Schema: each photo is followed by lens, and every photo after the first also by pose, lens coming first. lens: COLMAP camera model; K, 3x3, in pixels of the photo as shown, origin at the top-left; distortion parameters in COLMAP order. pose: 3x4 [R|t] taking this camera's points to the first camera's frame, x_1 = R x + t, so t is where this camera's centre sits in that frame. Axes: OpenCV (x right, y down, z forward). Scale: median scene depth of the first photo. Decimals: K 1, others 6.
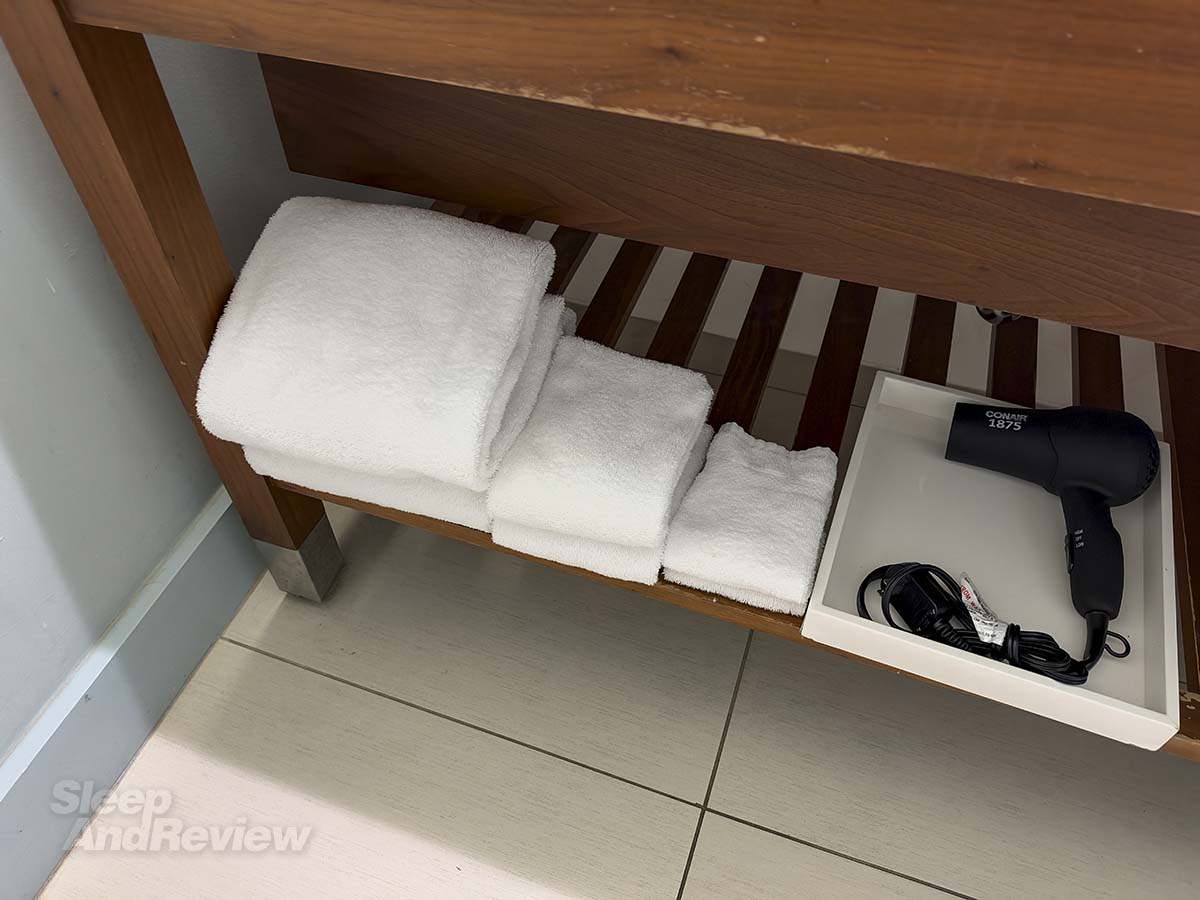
lens RADIAL K [[913.2, 0, 595.0], [0, 913.2, 396.4], [0, 0, 1]] dist [0.002459, 0.002617]
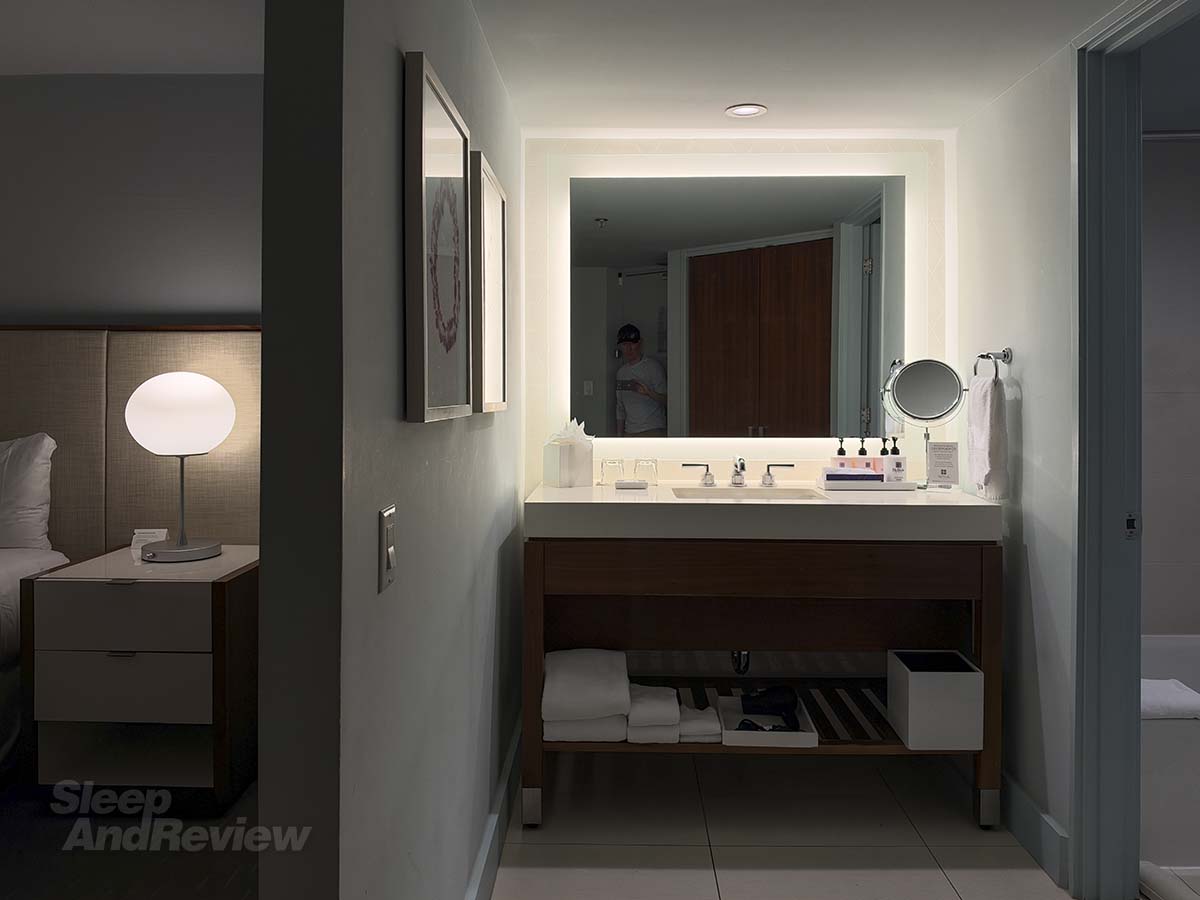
lens RADIAL K [[913.2, 0, 595.0], [0, 913.2, 396.4], [0, 0, 1]] dist [0.002459, 0.002617]
pose [[0.949585, 0.006726, 0.313436, -1.336401], [0.221611, 0.692778, -0.686256, 1.627108], [-0.221757, 0.721120, 0.656361, -2.144114]]
